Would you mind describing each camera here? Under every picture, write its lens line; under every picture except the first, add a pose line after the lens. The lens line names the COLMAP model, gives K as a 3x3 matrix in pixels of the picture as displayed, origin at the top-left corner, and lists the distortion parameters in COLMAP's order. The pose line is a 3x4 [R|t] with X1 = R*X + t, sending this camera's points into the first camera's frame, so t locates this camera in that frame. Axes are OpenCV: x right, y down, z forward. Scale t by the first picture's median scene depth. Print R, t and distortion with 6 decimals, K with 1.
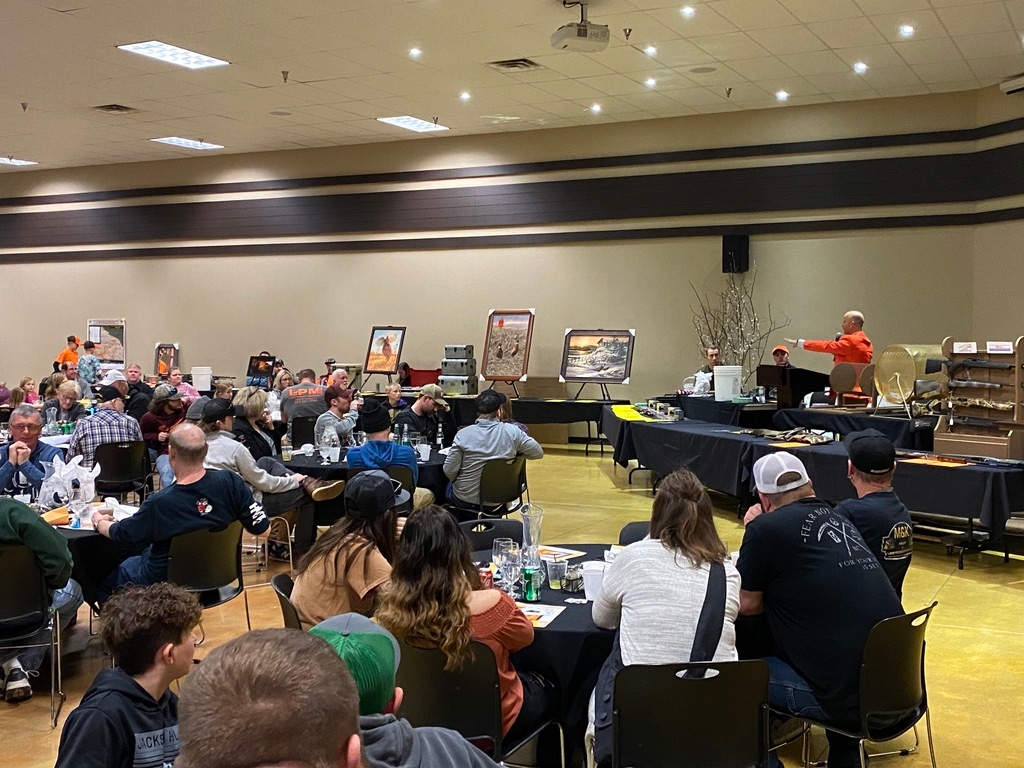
lens RADIAL K [[1186.8, 0, 511.4], [0, 1186.8, 382.8], [0, 0, 1]] dist [0.180538, -0.553643]
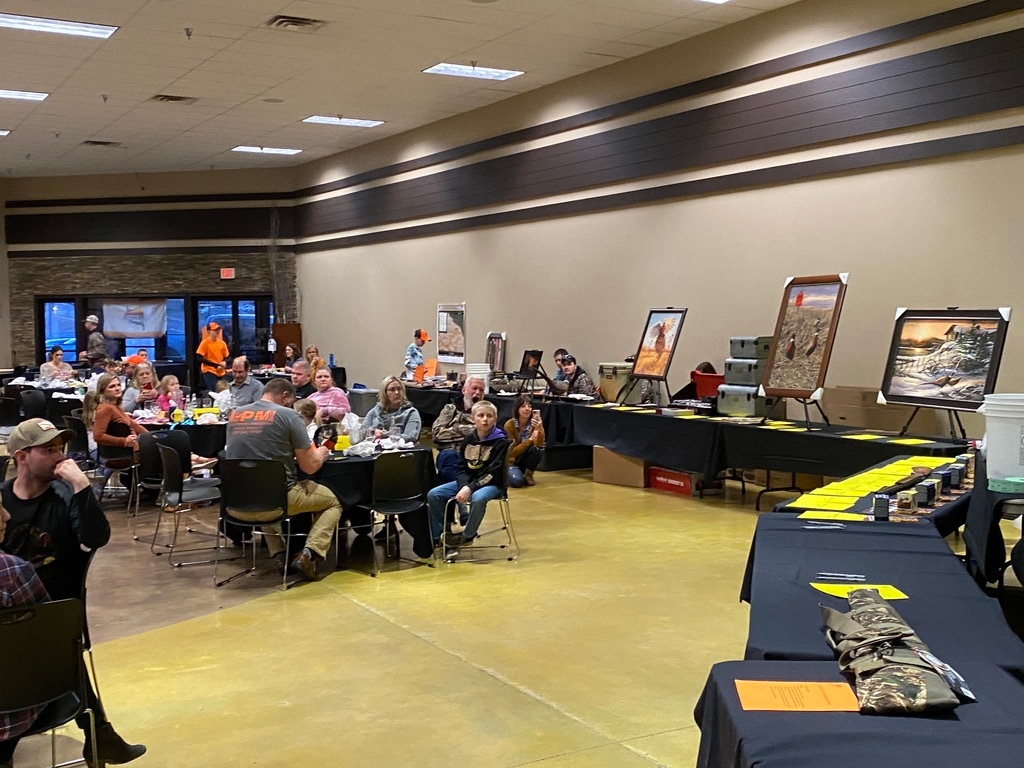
lens RADIAL K [[1186.8, 0, 511.4], [0, 1186.8, 382.8], [0, 0, 1]] dist [0.180538, -0.553643]
pose [[0.843112, 0.025490, -0.537134, 0.288348], [-0.019049, 0.999665, 0.017539, -0.024763], [0.537401, -0.004555, 0.843314, 0.626686]]
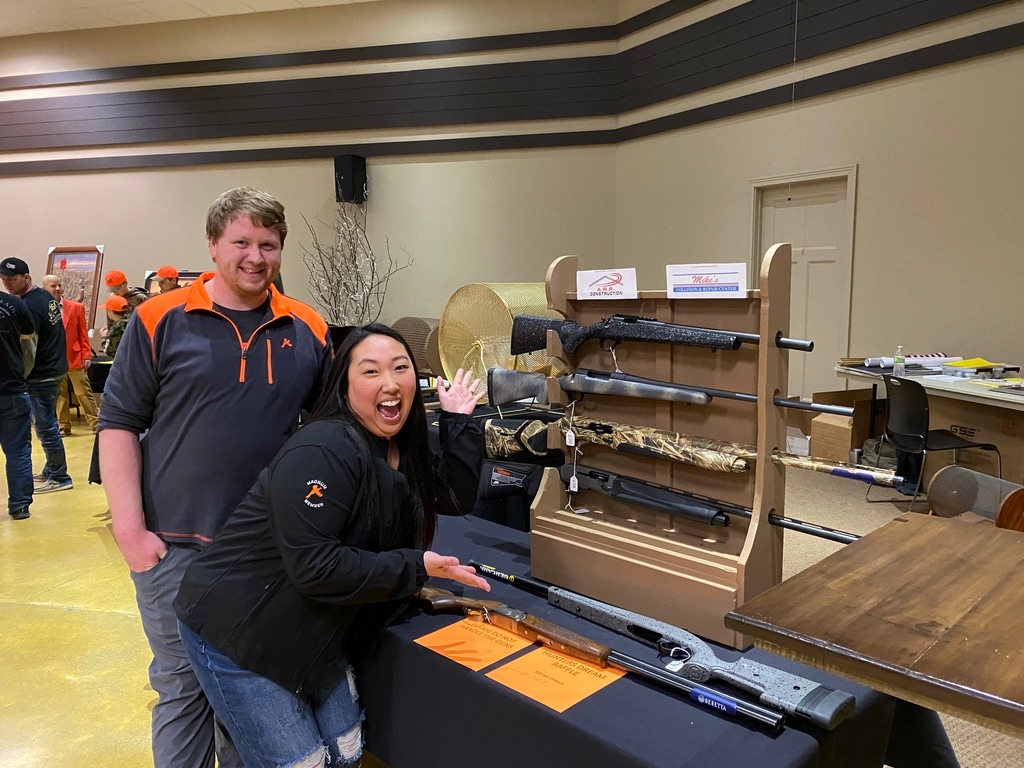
lens RADIAL K [[789.3, 0, 509.9], [0, 789.3, 386.0], [0, 0, 1]] dist [0.010600, 0.001614]
pose [[0.971016, -0.041500, 0.235386, 0.230237], [0.020609, 0.995681, 0.090528, -0.016417], [-0.238126, -0.083053, 0.967677, 0.611311]]
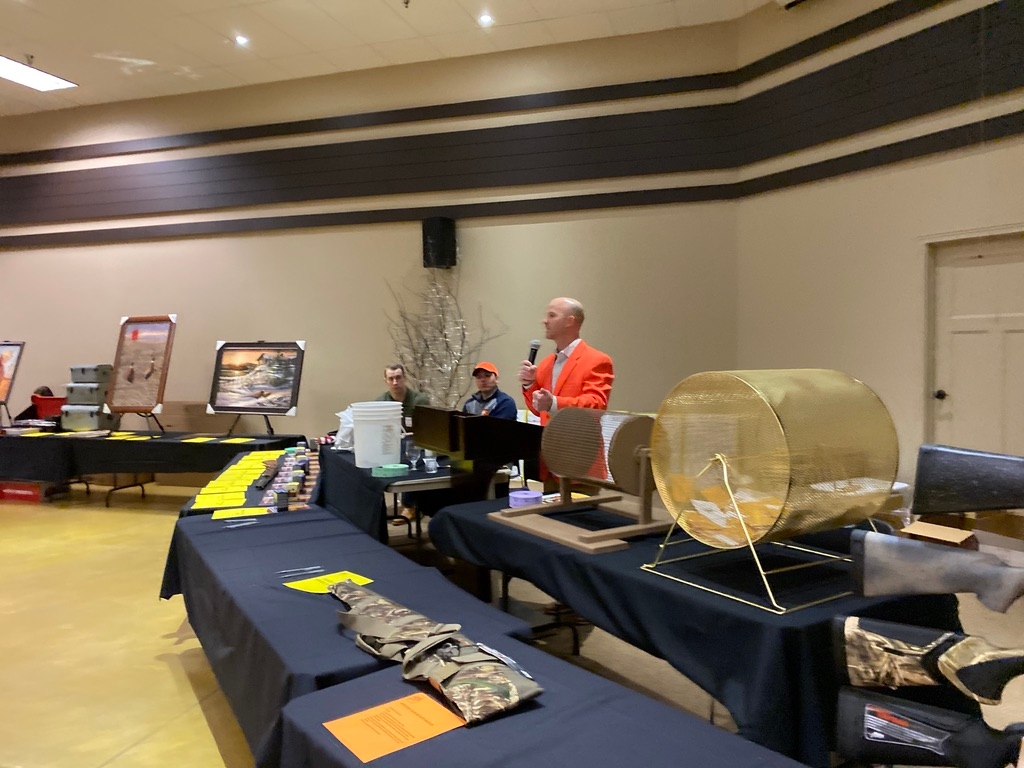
lens RADIAL K [[786.1, 0, 497.0], [0, 786.1, 380.3], [0, 0, 1]] dist [0.018147, -0.008190]
pose [[0.985682, -0.020655, 0.167346, 0.198116], [0.020434, 0.999787, 0.003042, -0.027765], [-0.167373, 0.000421, 0.985894, 0.707098]]
